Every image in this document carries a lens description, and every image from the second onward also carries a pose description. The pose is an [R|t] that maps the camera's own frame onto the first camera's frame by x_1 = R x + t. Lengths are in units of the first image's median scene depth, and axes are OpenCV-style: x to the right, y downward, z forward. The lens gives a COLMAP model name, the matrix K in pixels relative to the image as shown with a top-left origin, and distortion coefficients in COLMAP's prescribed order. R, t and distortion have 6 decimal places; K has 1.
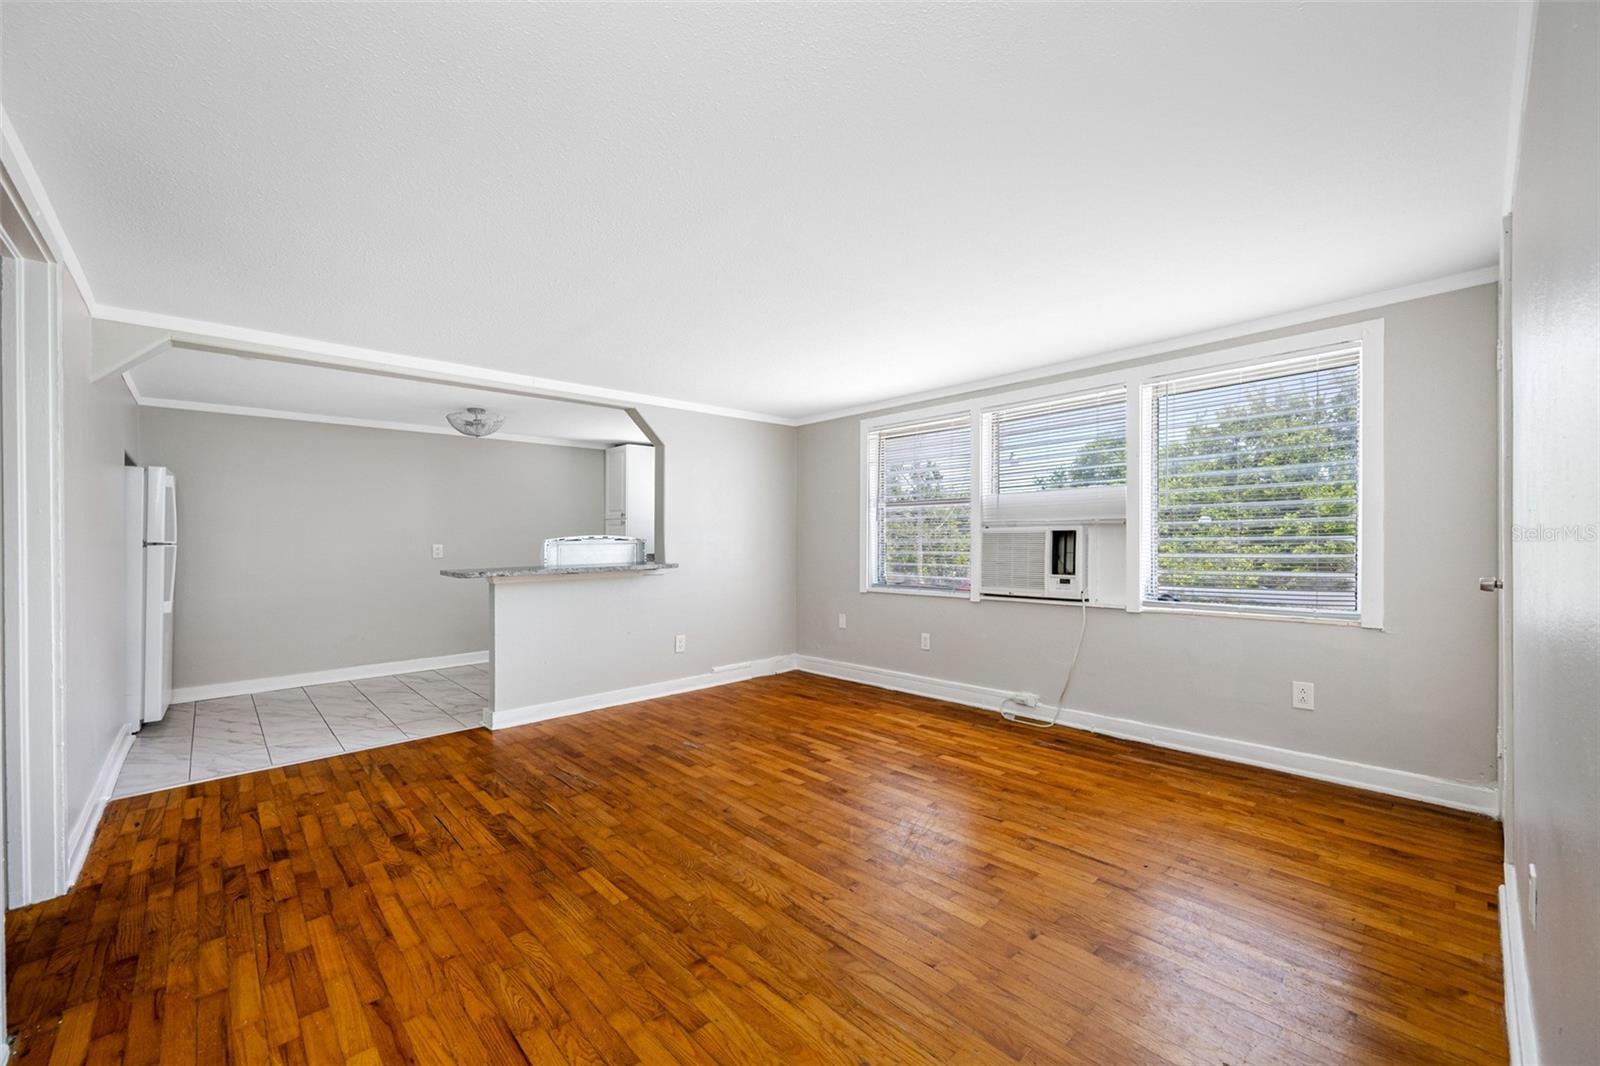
lens RADIAL K [[634.0, 0, 809.8], [0, 634.0, 537.4], [0, 0, 1]] dist [0.001458, -0.000064]
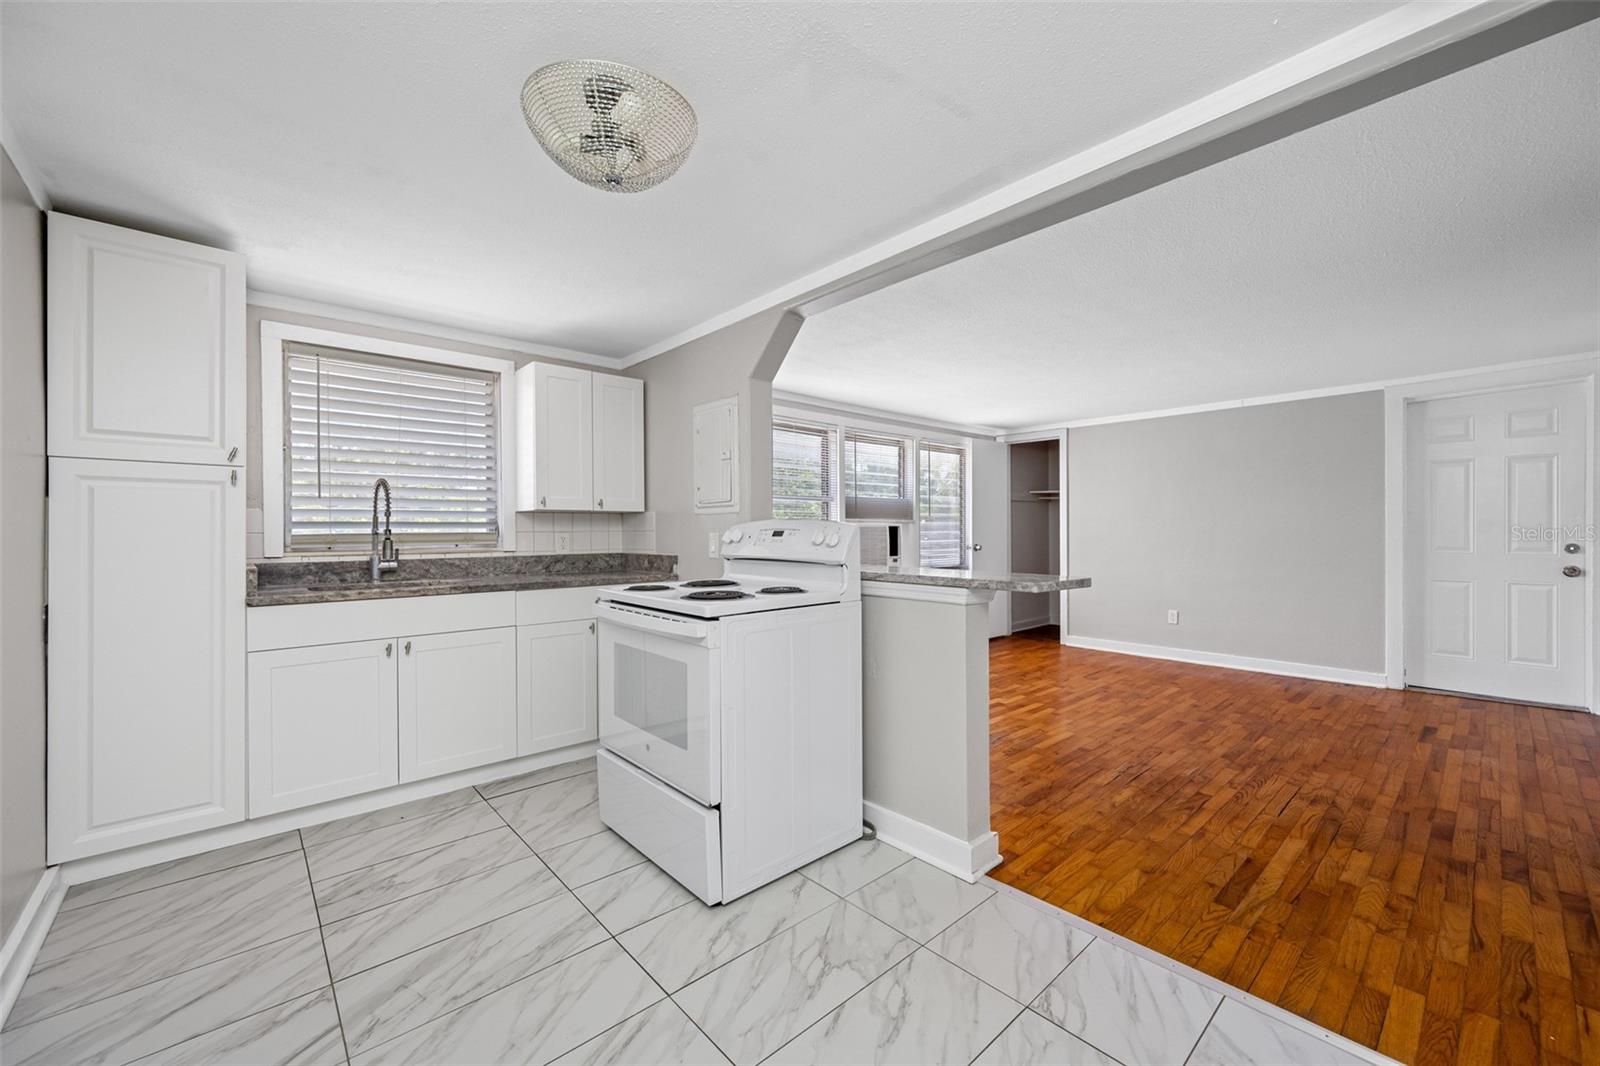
lens RADIAL K [[634.0, 0, 809.3], [0, 634.0, 533.2], [0, 0, 1]] dist [0.001458, -0.000064]
pose [[0.015509, 0.009877, 0.999831, -1.379600], [0.000242, 0.999951, -0.009882, 0.025537], [-0.999880, 0.000395, 0.015506, 1.499276]]
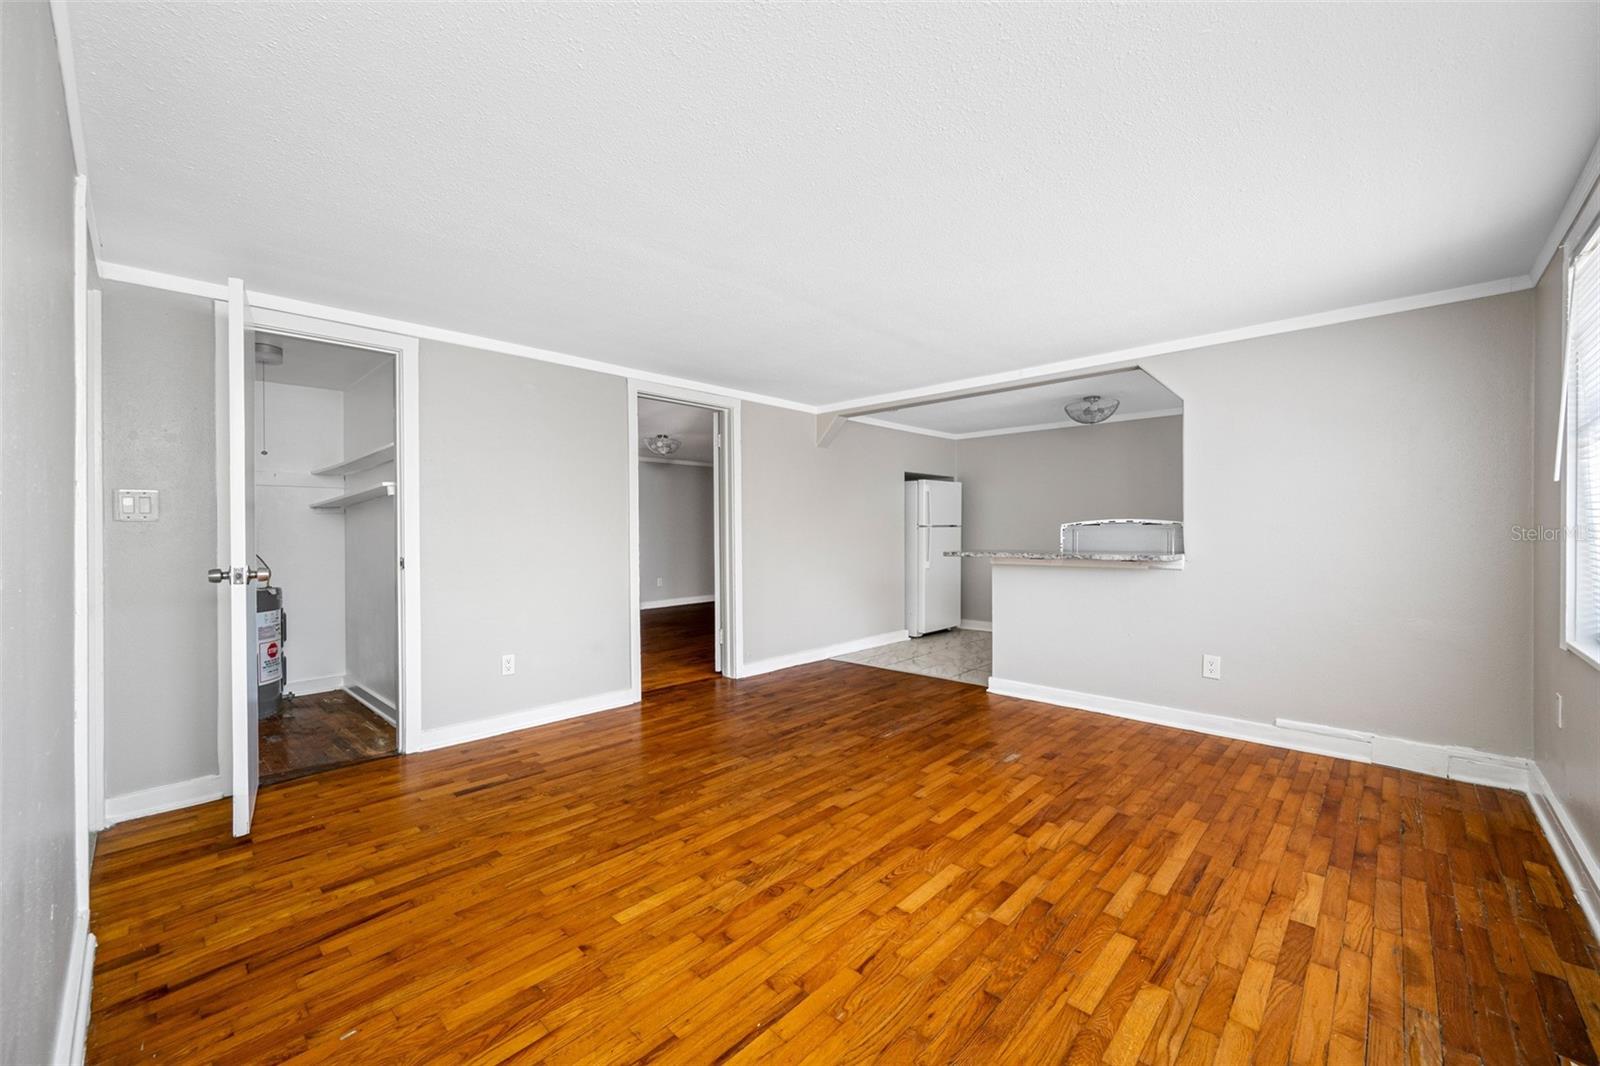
lens RADIAL K [[634.0, 0, 799.0], [0, 634.0, 533.0], [0, 0, 1]] dist [0.001458, -0.000064]
pose [[0.049218, 0.017327, -0.998638, 0.802954], [0.009960, 0.999791, 0.017838, -0.007158], [0.998738, -0.010824, 0.049035, 0.784812]]
